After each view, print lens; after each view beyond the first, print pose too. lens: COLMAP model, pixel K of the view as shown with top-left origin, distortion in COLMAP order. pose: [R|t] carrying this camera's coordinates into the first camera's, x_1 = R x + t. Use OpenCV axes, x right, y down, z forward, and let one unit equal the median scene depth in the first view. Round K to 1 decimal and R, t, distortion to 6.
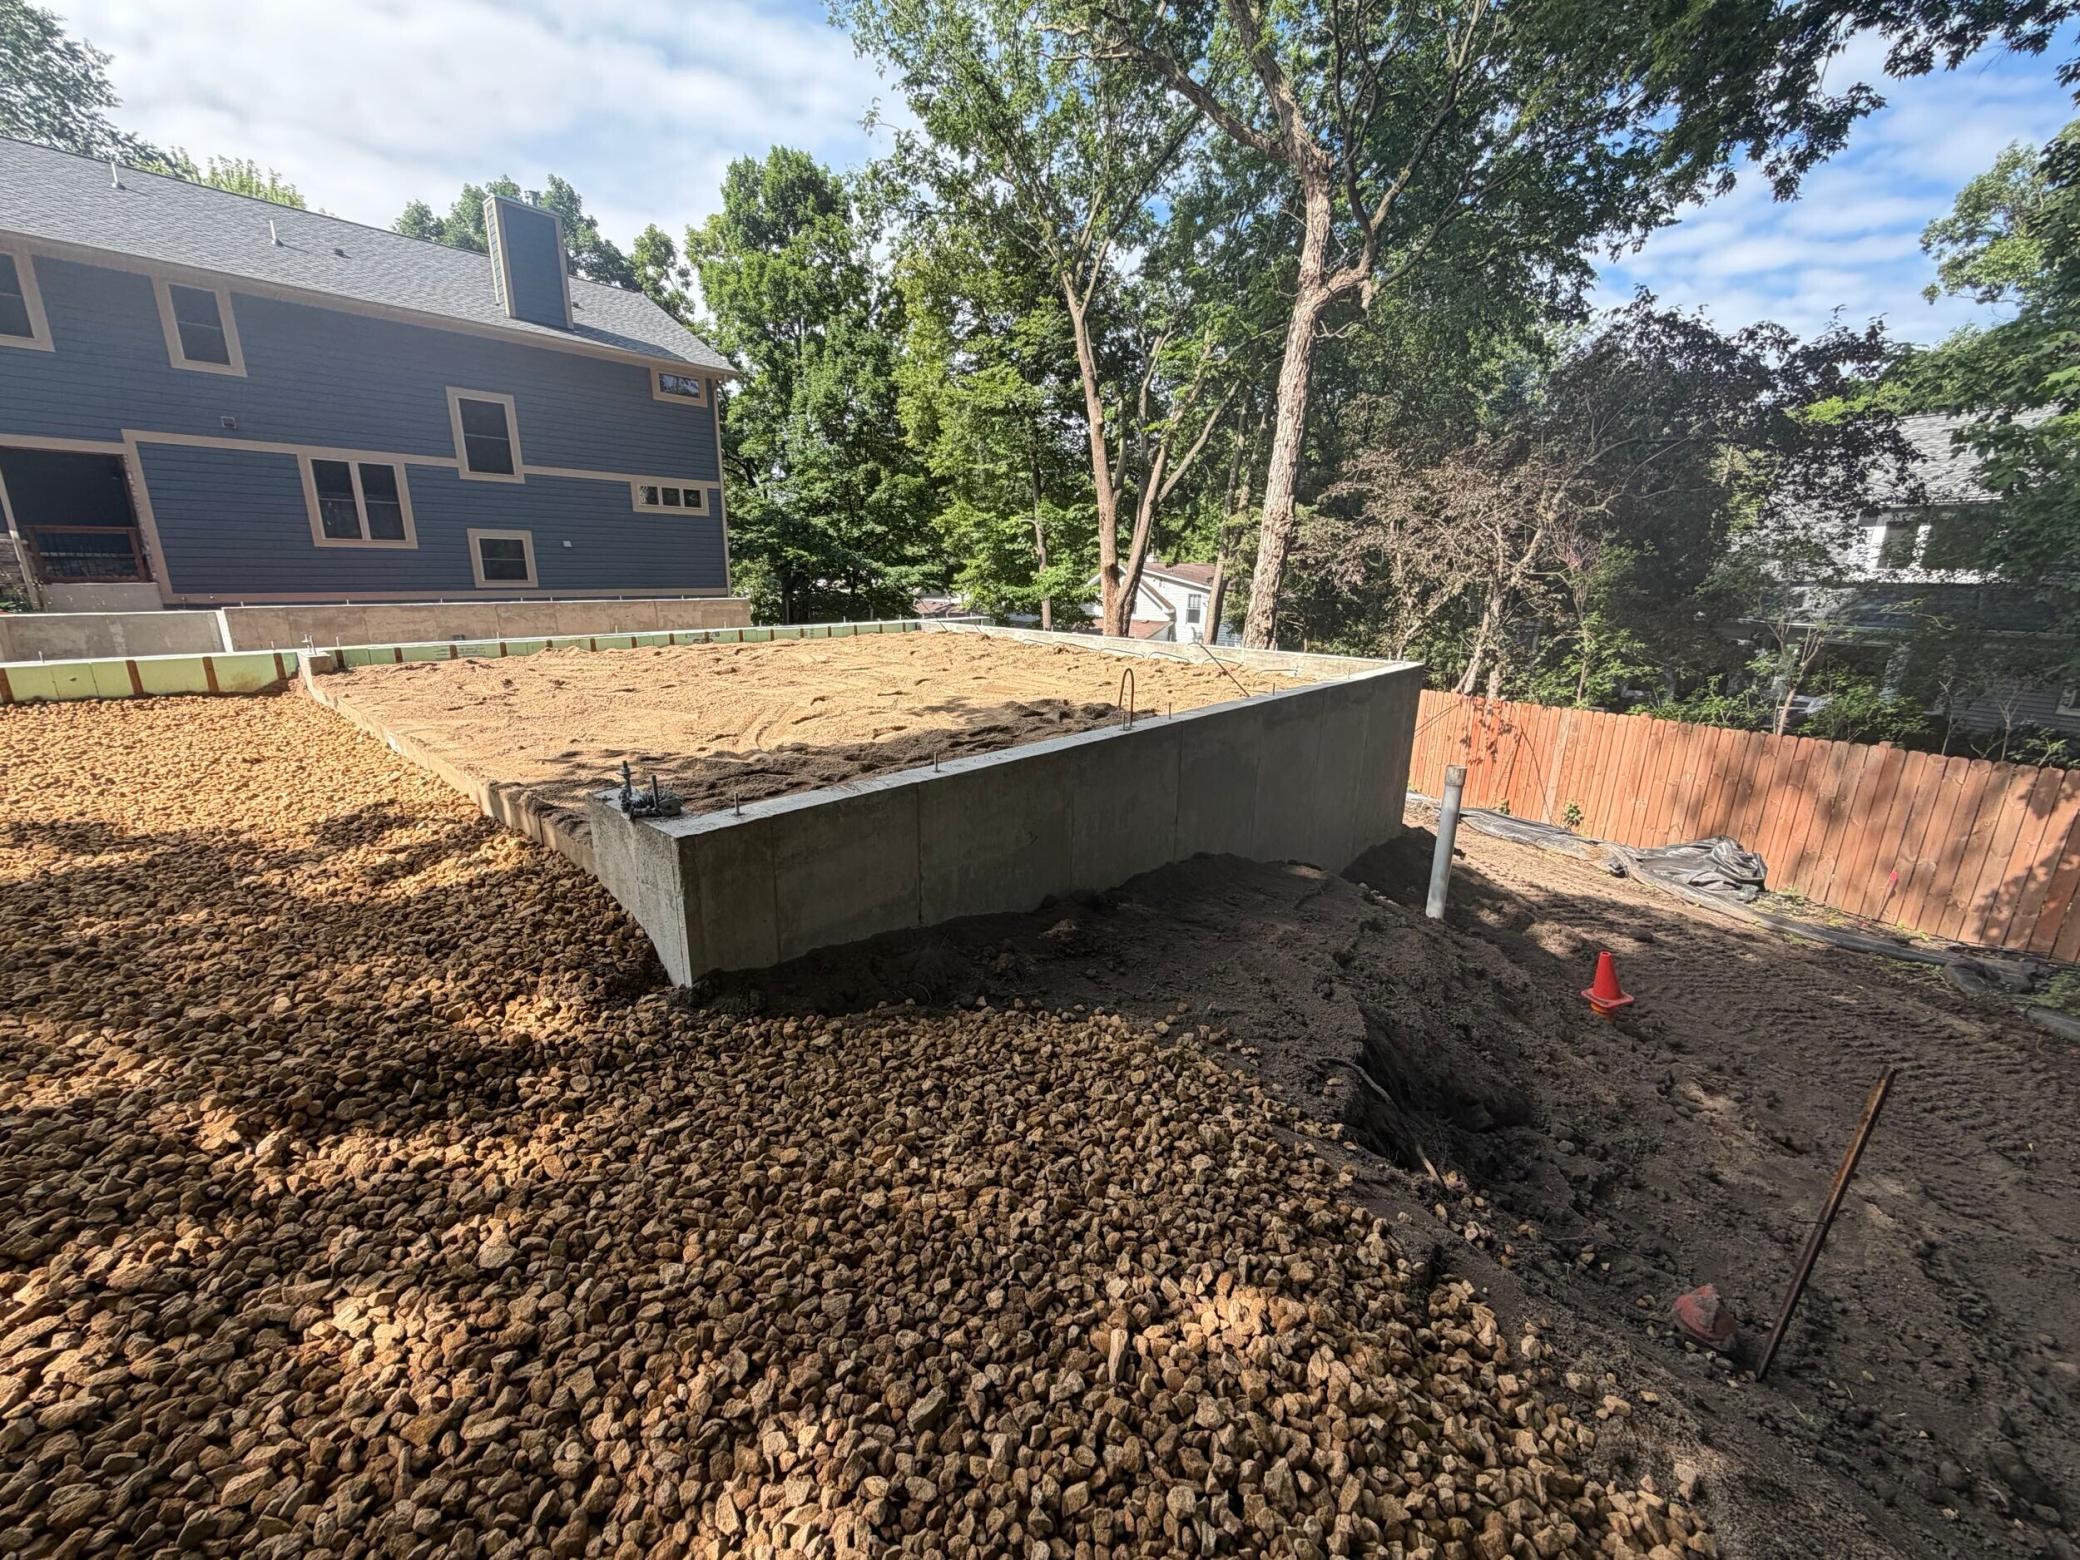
lens RADIAL K [[824.9, 0, 1033.3], [0, 824.9, 782.4], [0, 0, 1]] dist [-0.000478, 0.000223]
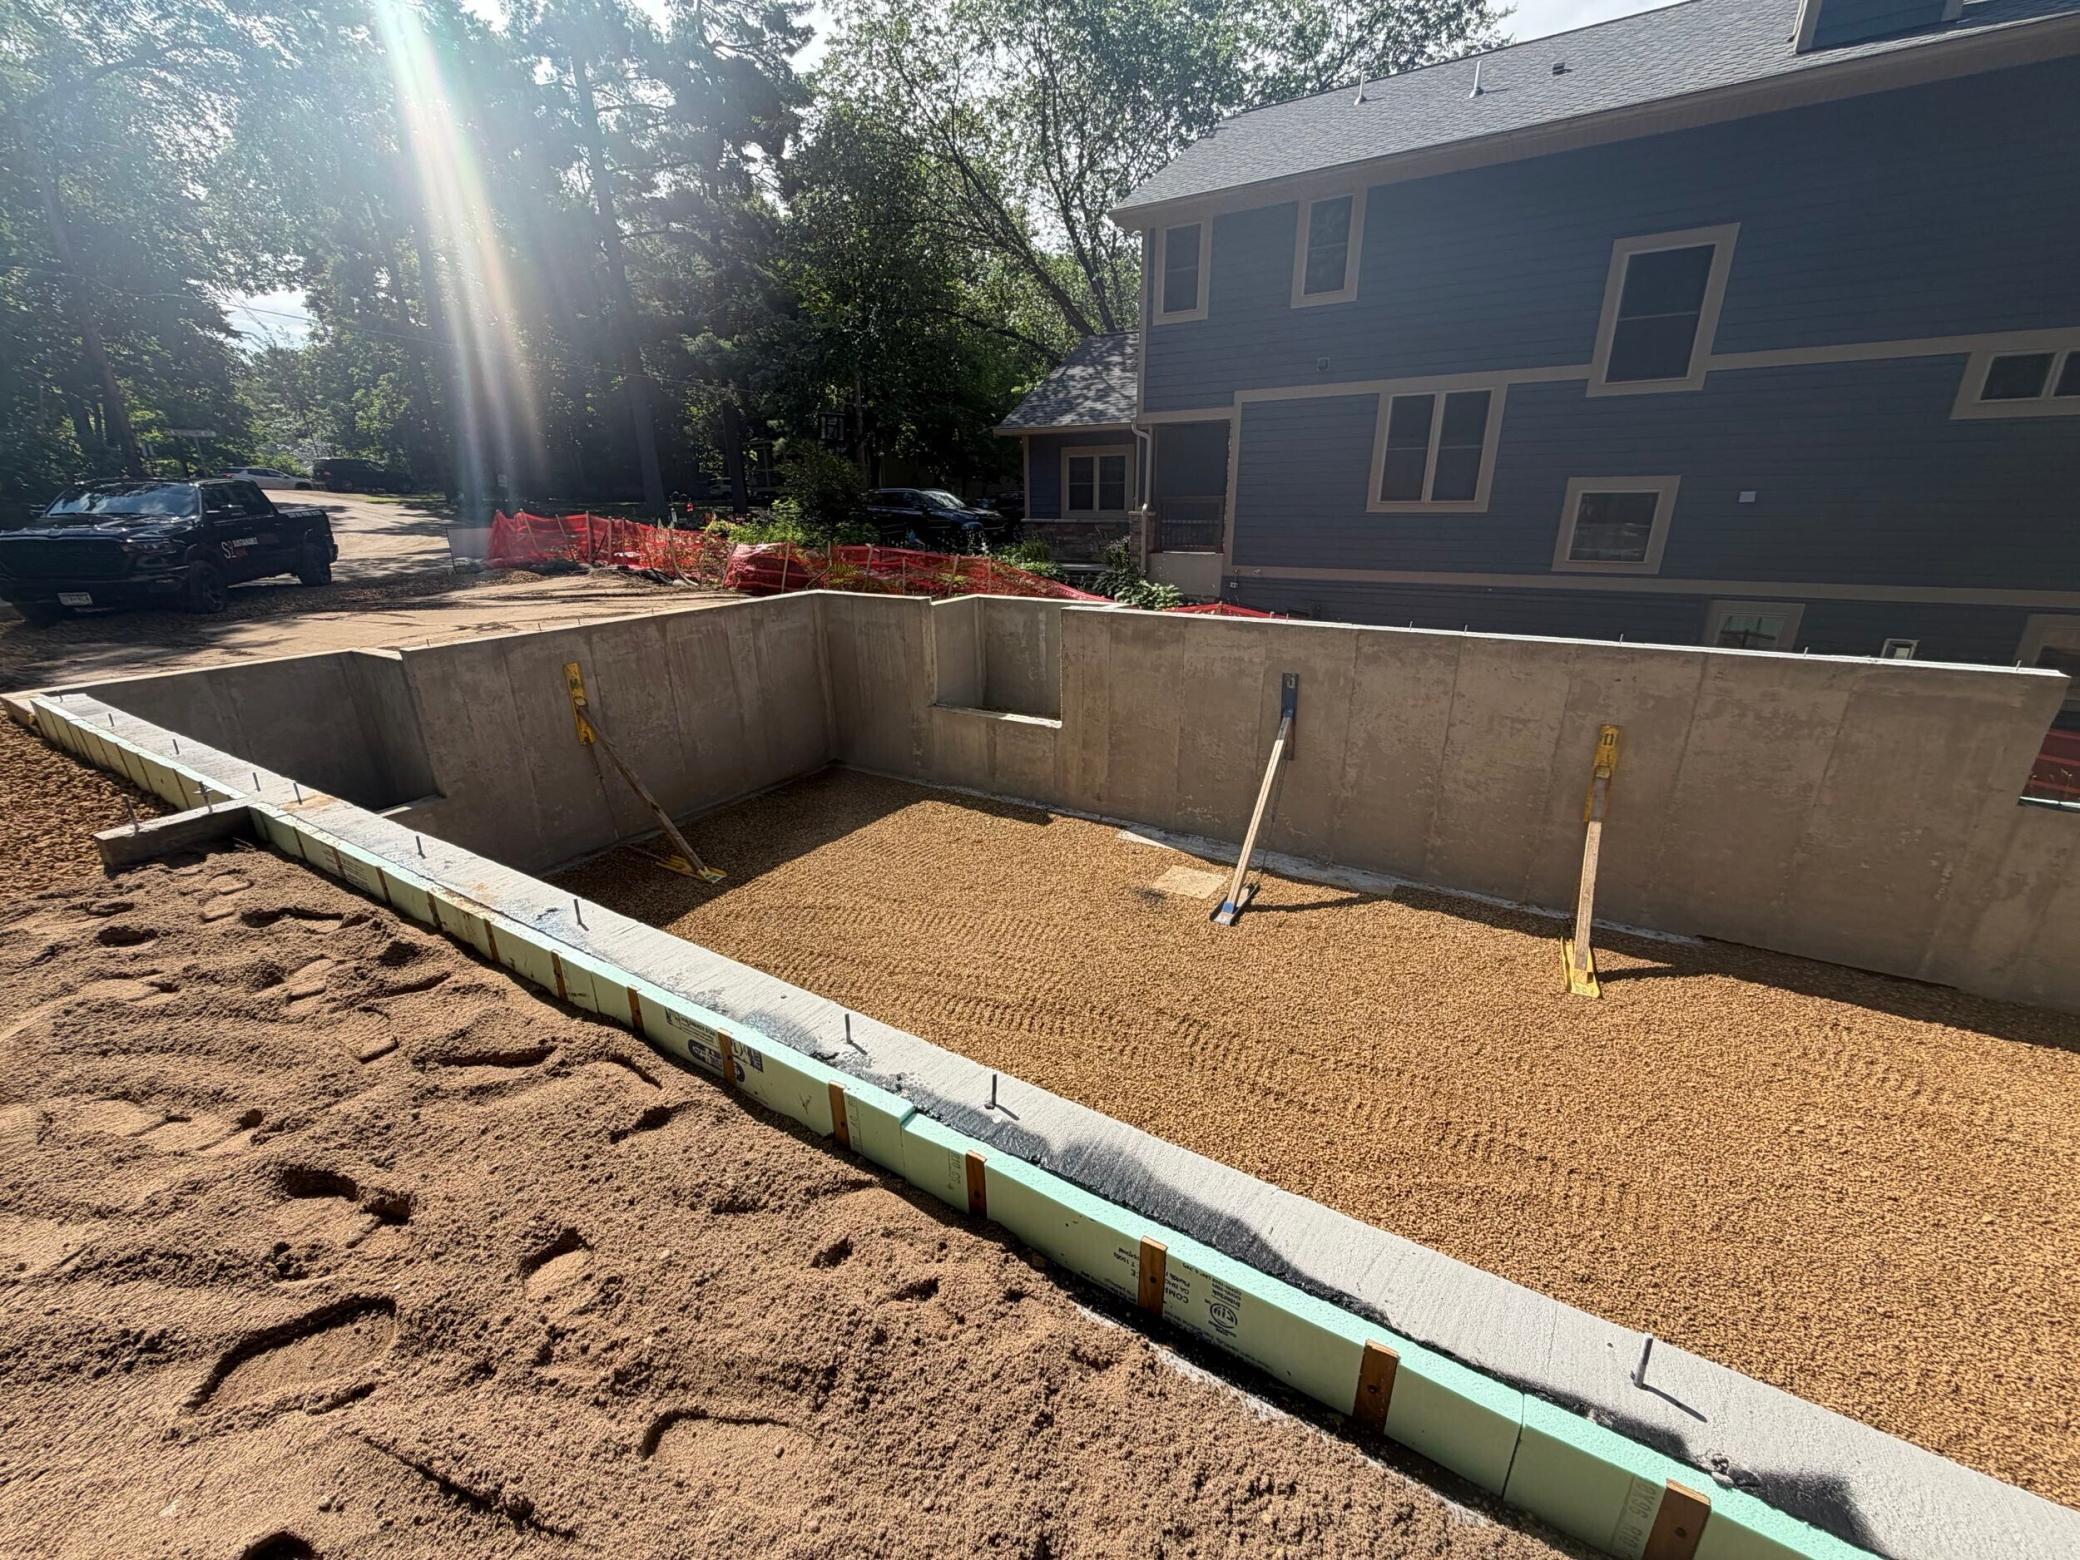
lens RADIAL K [[824.9, 0, 1033.3], [0, 824.9, 782.4], [0, 0, 1]] dist [-0.000478, 0.000223]
pose [[0.178656, 0.309134, -0.934087, -0.067188], [-0.232927, 0.935663, 0.265105, -0.115452], [0.955943, 0.170211, 0.239167, 0.354170]]
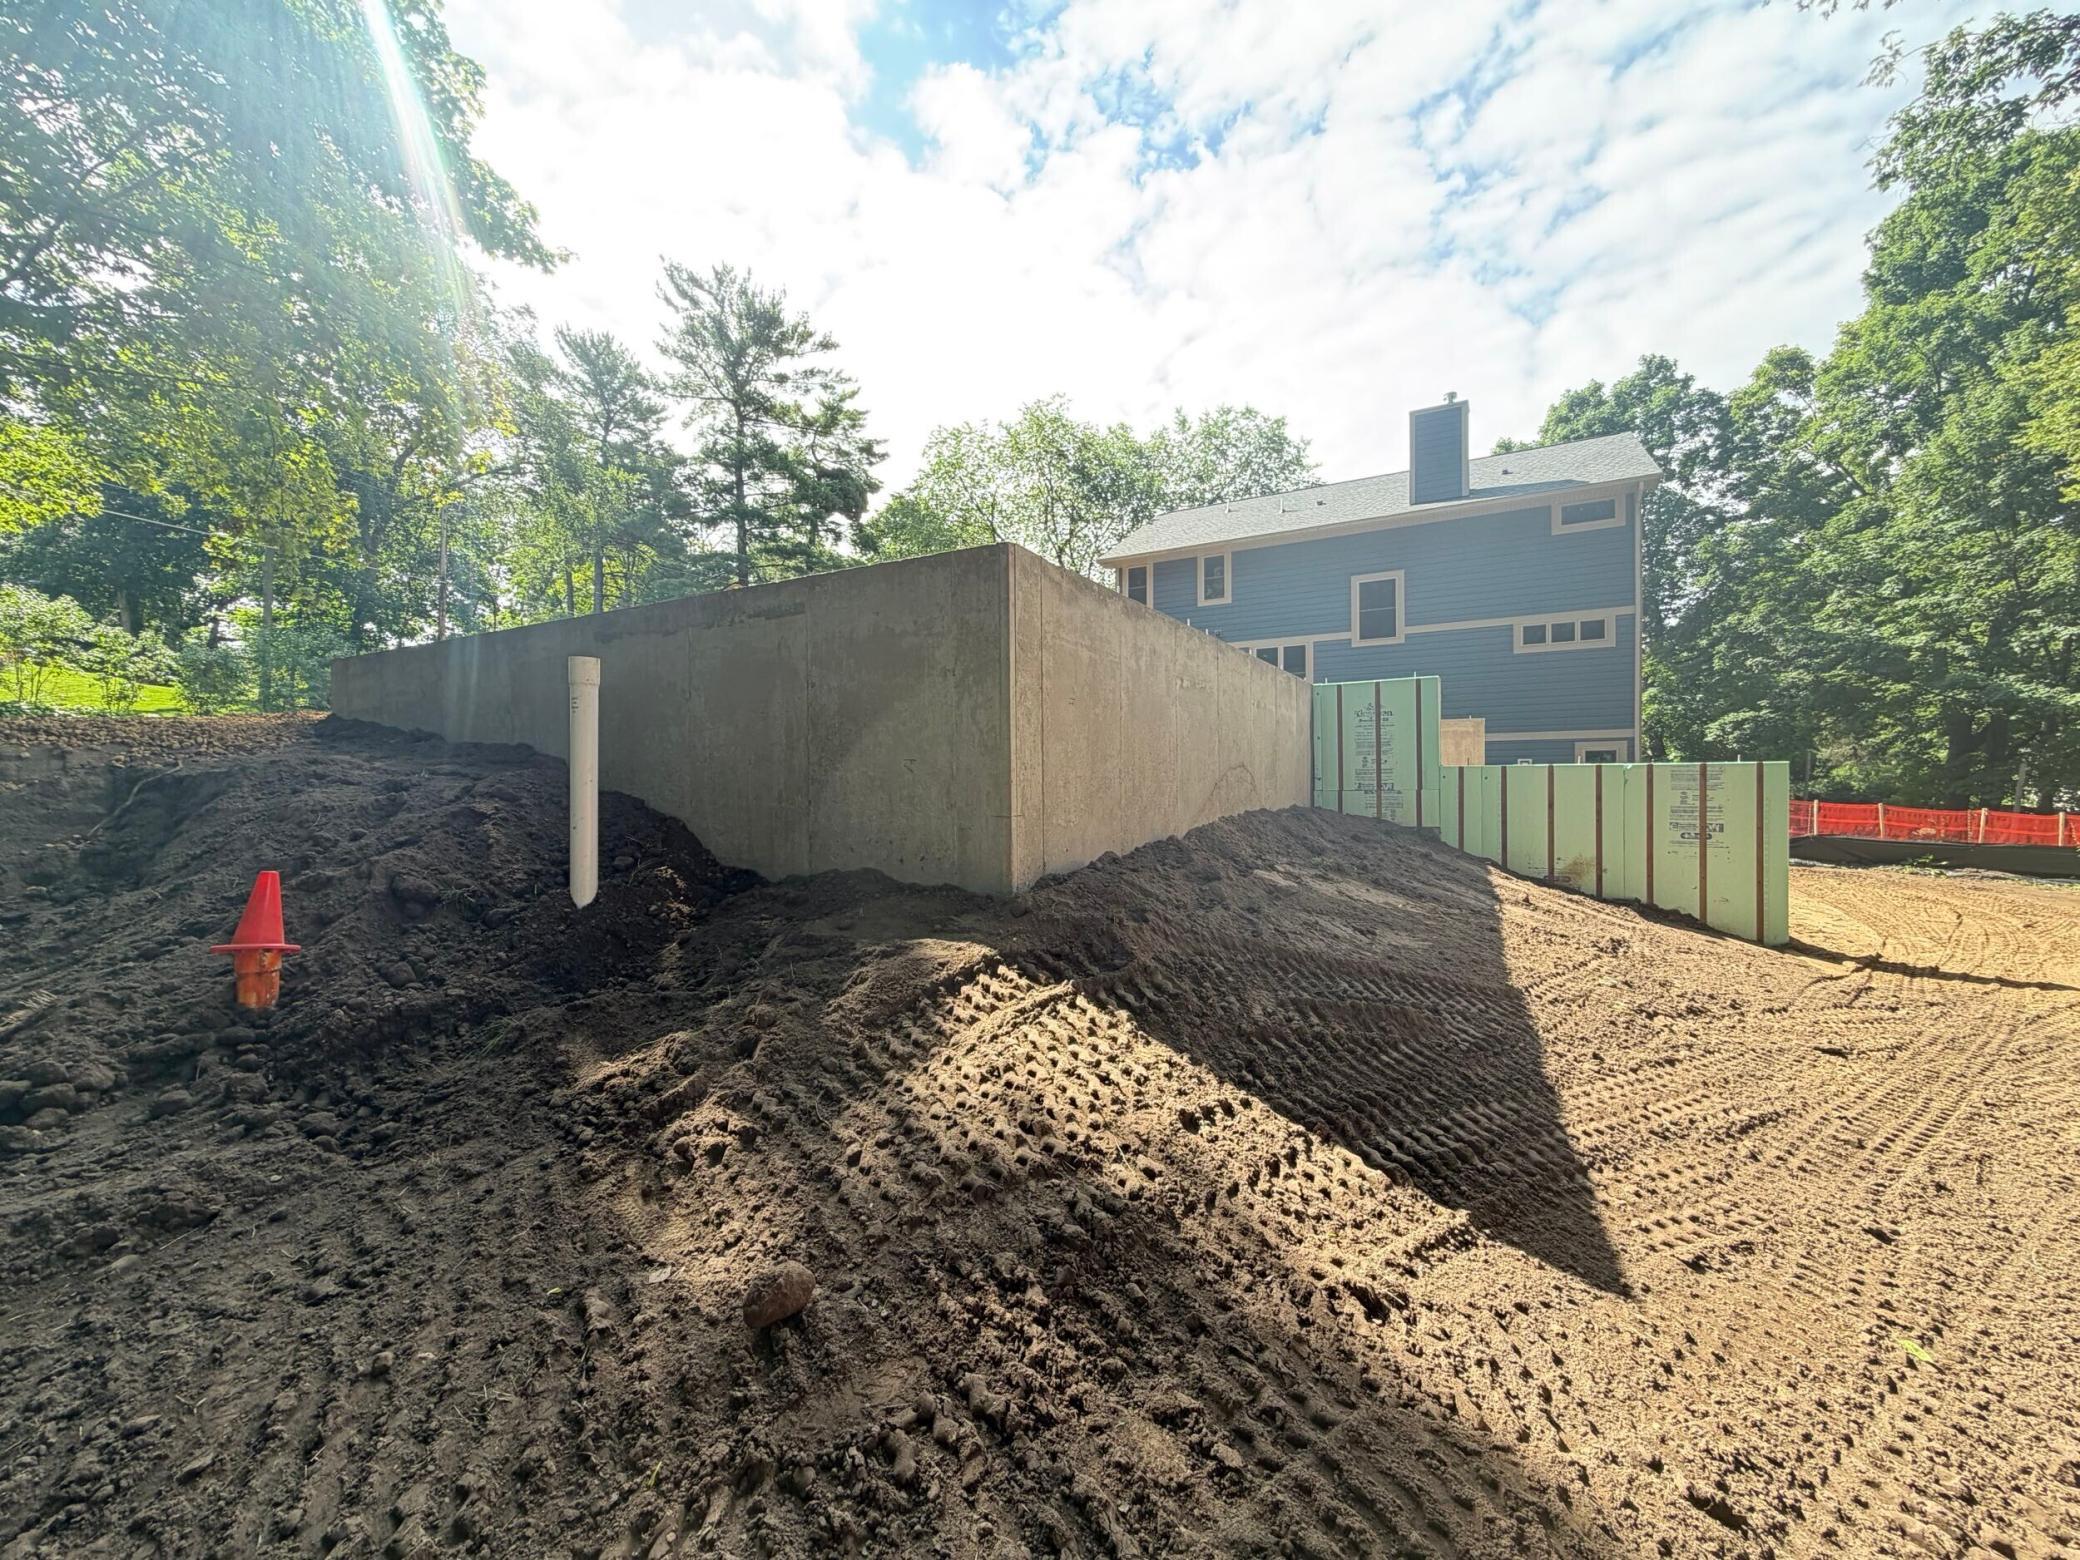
lens RADIAL K [[824.9, 0, 1033.3], [0, 824.9, 782.4], [0, 0, 1]] dist [-0.000478, 0.000223]
pose [[0.218466, -0.017712, -0.975684, 0.259115], [-0.238763, 0.968476, -0.071043, 0.011417], [0.946185, 0.248477, 0.207349, 0.258914]]
